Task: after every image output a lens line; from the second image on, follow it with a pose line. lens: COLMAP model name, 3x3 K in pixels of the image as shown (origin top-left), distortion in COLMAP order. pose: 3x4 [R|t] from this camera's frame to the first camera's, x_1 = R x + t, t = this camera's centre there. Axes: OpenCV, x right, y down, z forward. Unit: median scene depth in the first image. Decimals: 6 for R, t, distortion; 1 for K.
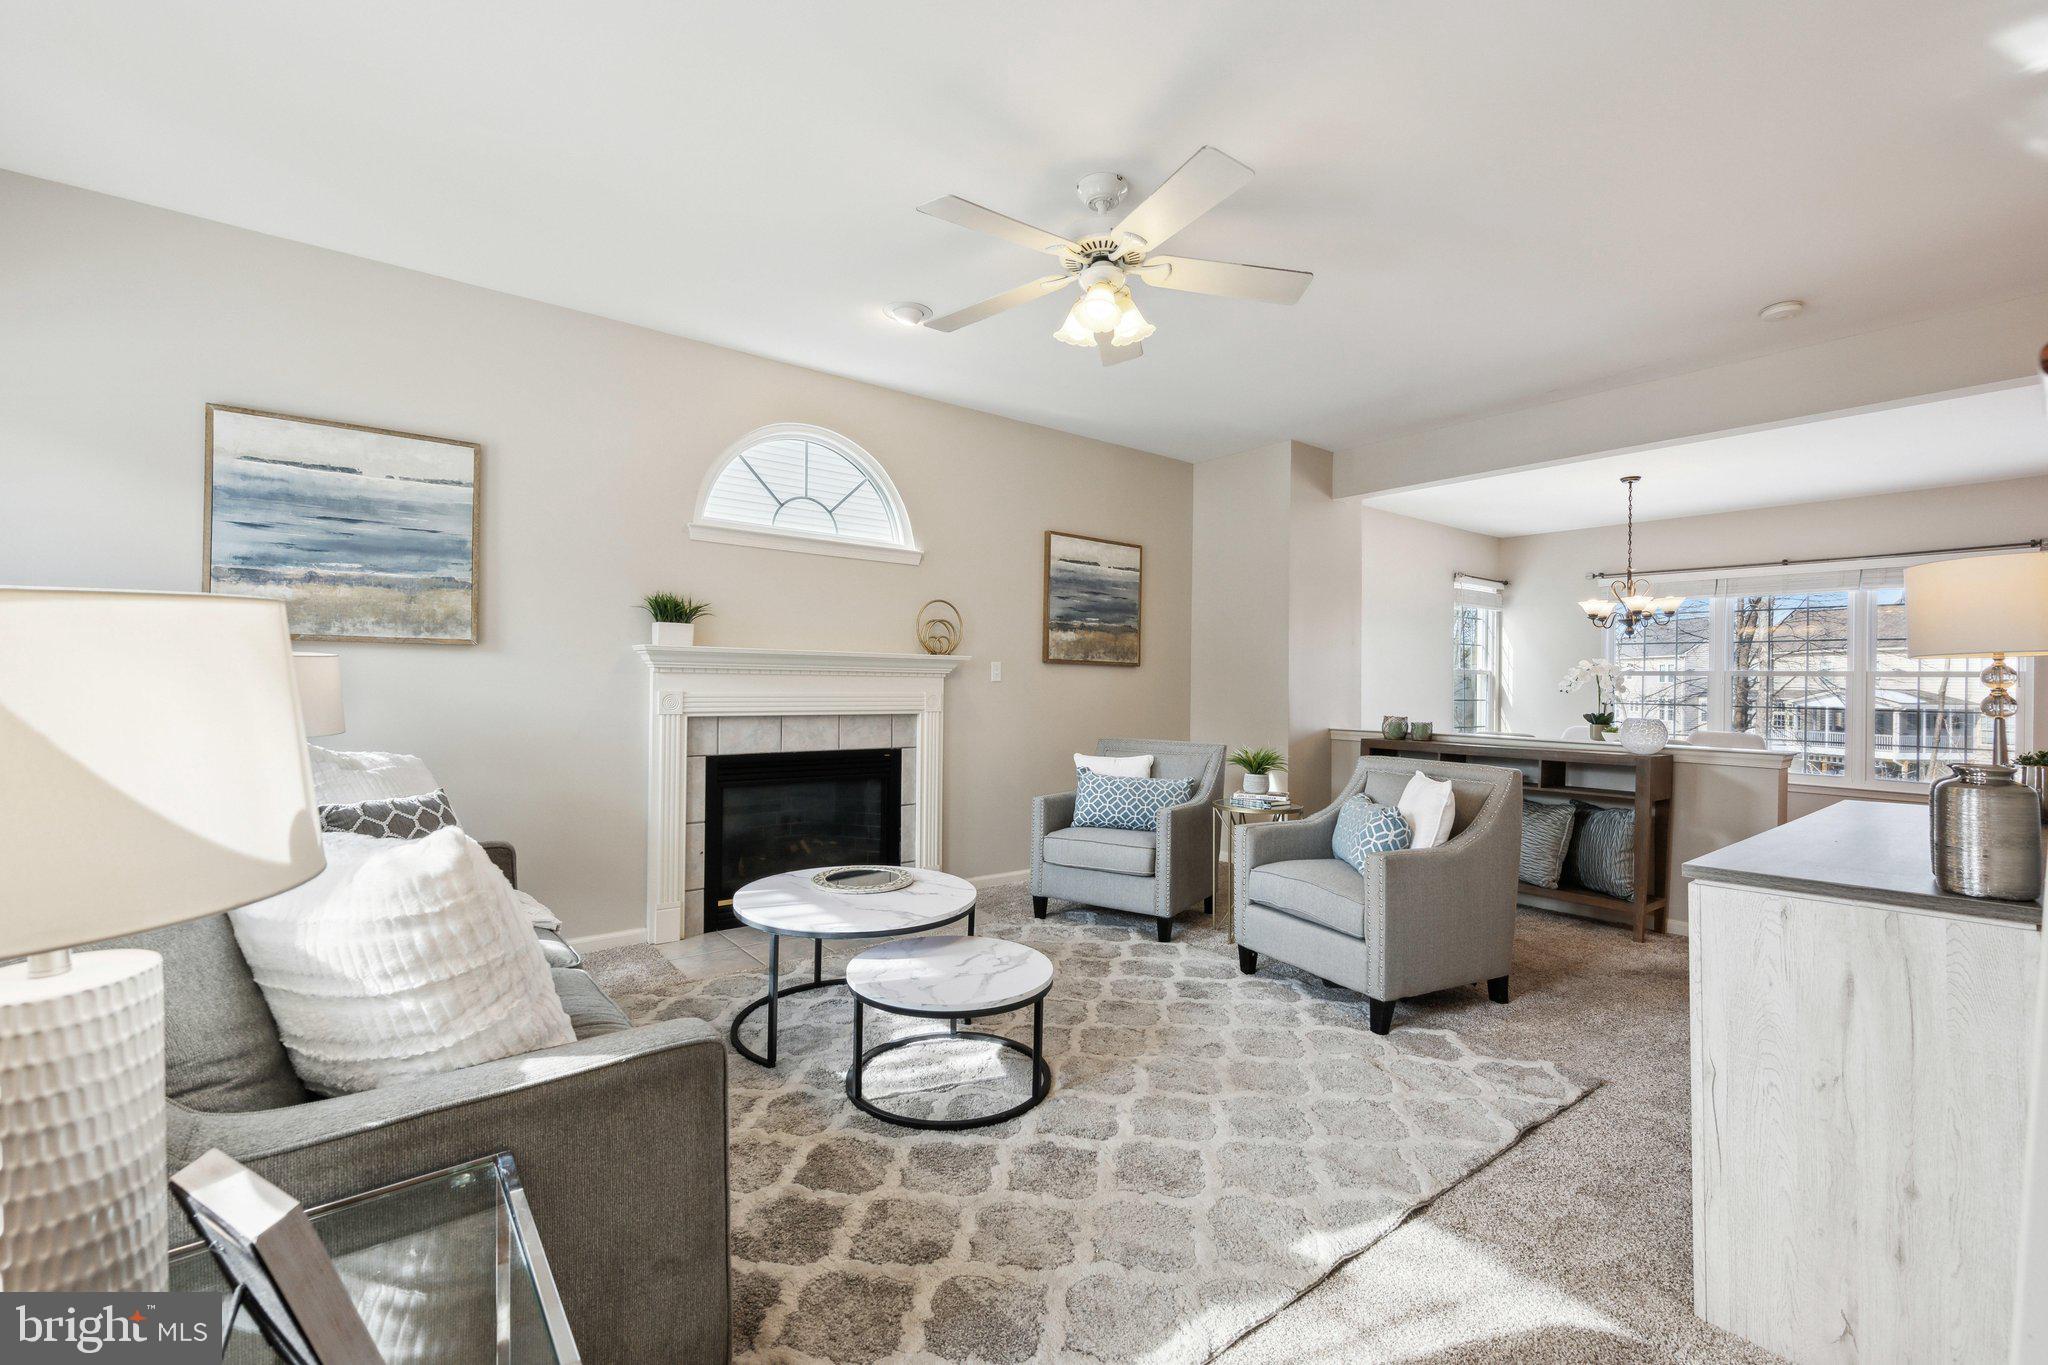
lens RADIAL K [[873.9, 0, 1022.7], [0, 873.9, 665.9], [0, 0, 1]] dist [0.001171, -0.000144]
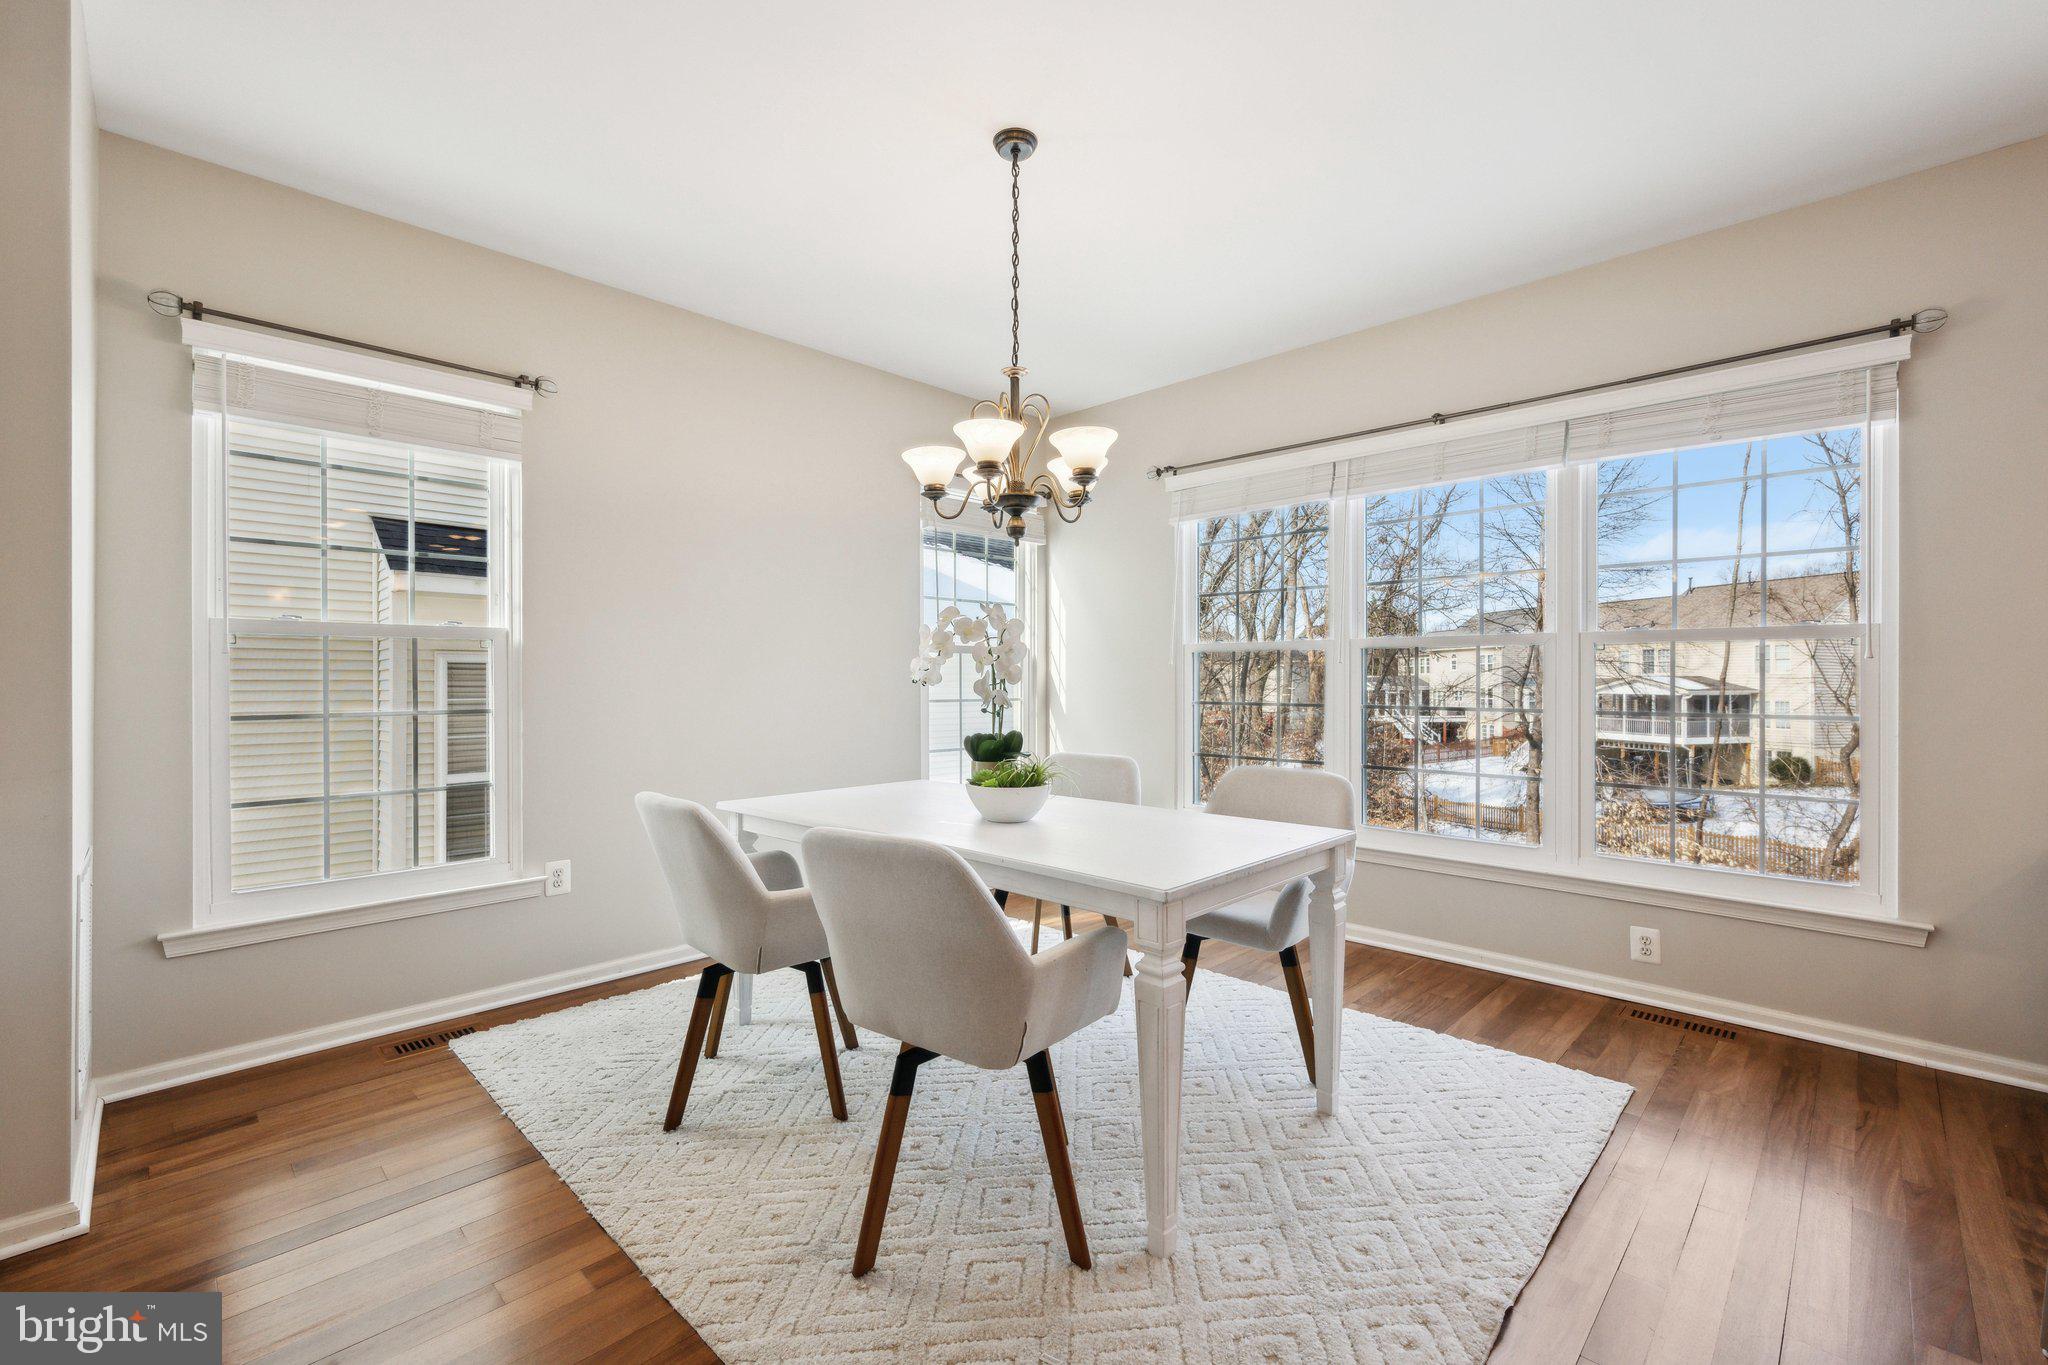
lens RADIAL K [[873.9, 0, 1030.2], [0, 873.9, 663.5], [0, 0, 1]] dist [0.001171, -0.000144]
pose [[0.990109, -0.011218, 0.139851, 0.123247], [0.011356, 0.999936, -0.000191, 0.004102], [-0.139840, 0.001778, 0.990173, 0.116536]]
